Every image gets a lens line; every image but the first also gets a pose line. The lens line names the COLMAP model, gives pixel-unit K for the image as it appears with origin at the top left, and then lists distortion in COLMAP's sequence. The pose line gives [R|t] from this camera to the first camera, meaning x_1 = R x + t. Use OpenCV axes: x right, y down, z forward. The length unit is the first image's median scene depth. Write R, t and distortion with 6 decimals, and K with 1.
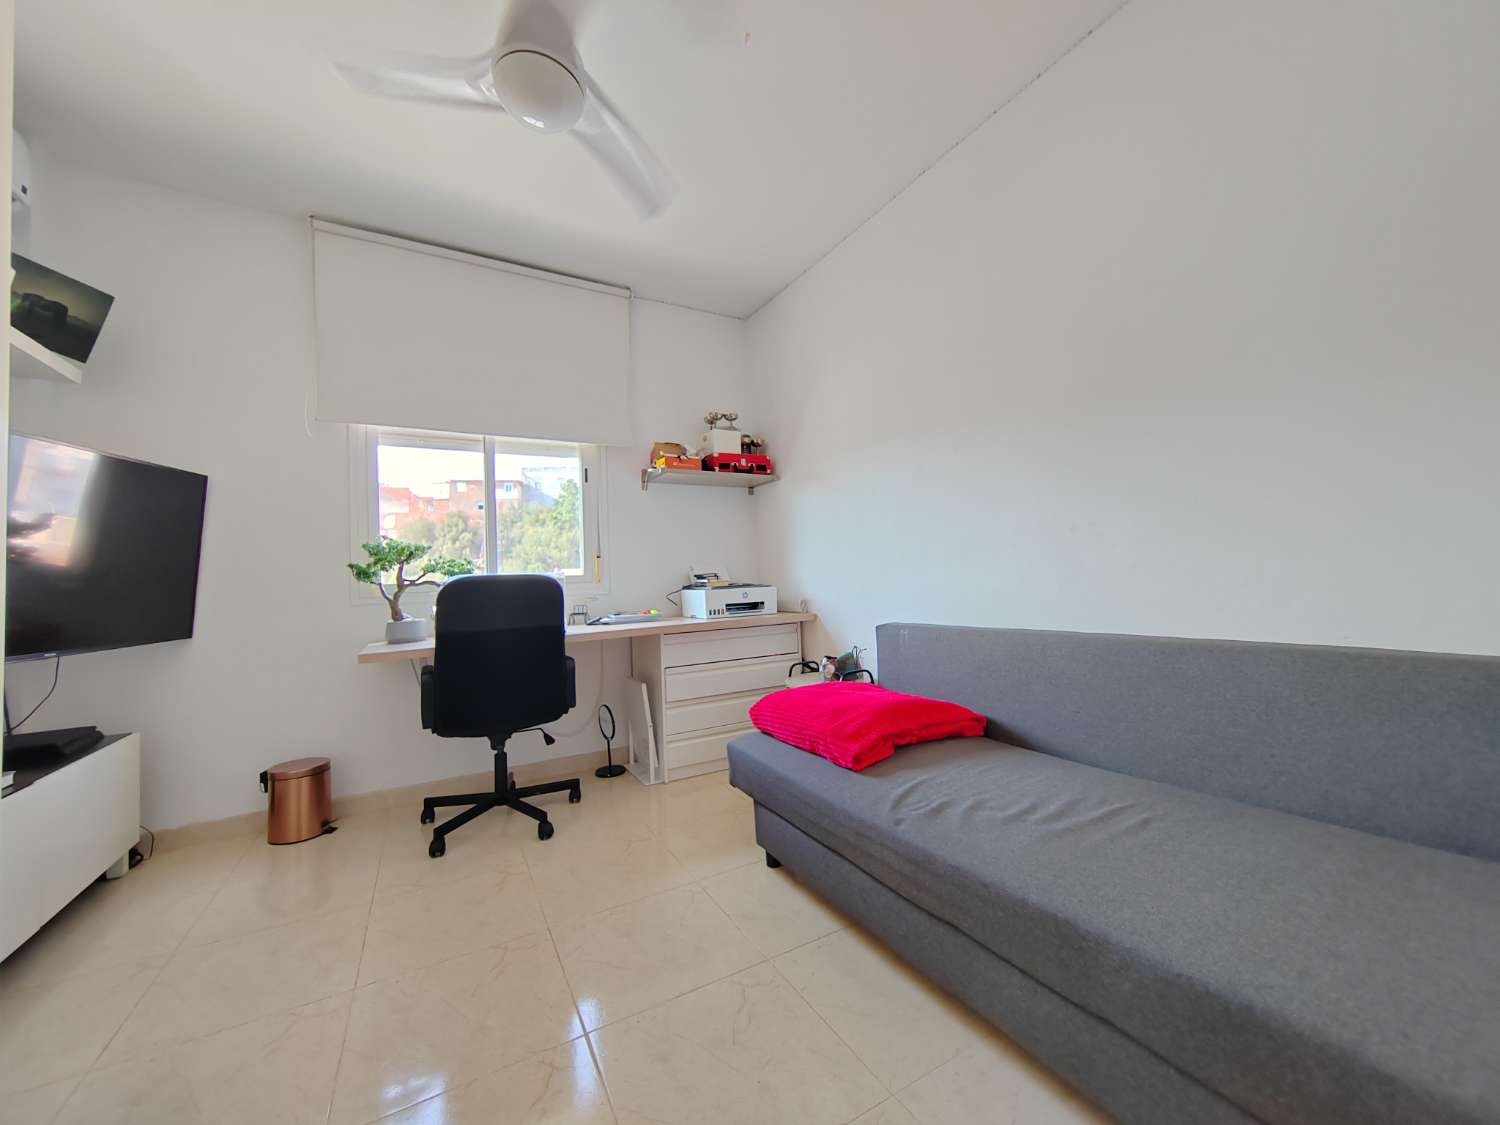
lens RADIAL K [[569.6, 0, 753.2], [0, 569.6, 559.2], [0, 0, 1]] dist [-0.000703, 0.000055]
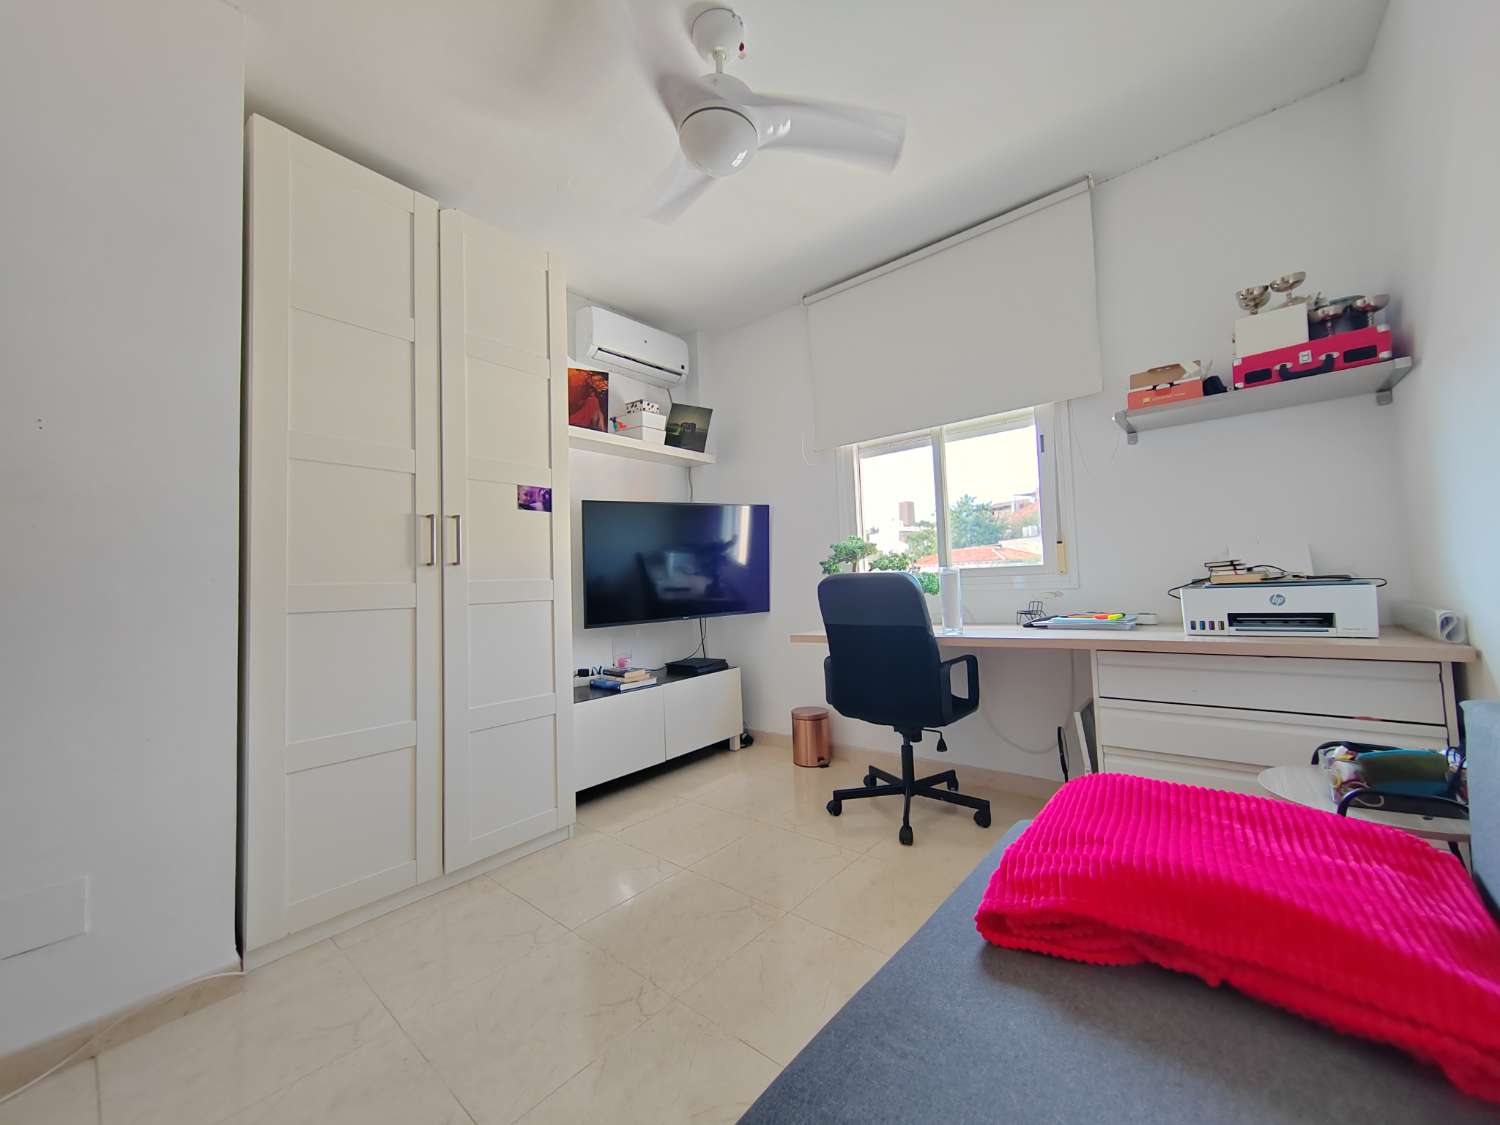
lens RADIAL K [[569.6, 0, 753.2], [0, 569.6, 559.2], [0, 0, 1]] dist [-0.000703, 0.000055]
pose [[0.351095, -0.016058, -0.936202, 0.340922], [0.058772, 0.998259, 0.004918, -0.010511], [0.934493, -0.056749, 0.351428, 0.330067]]
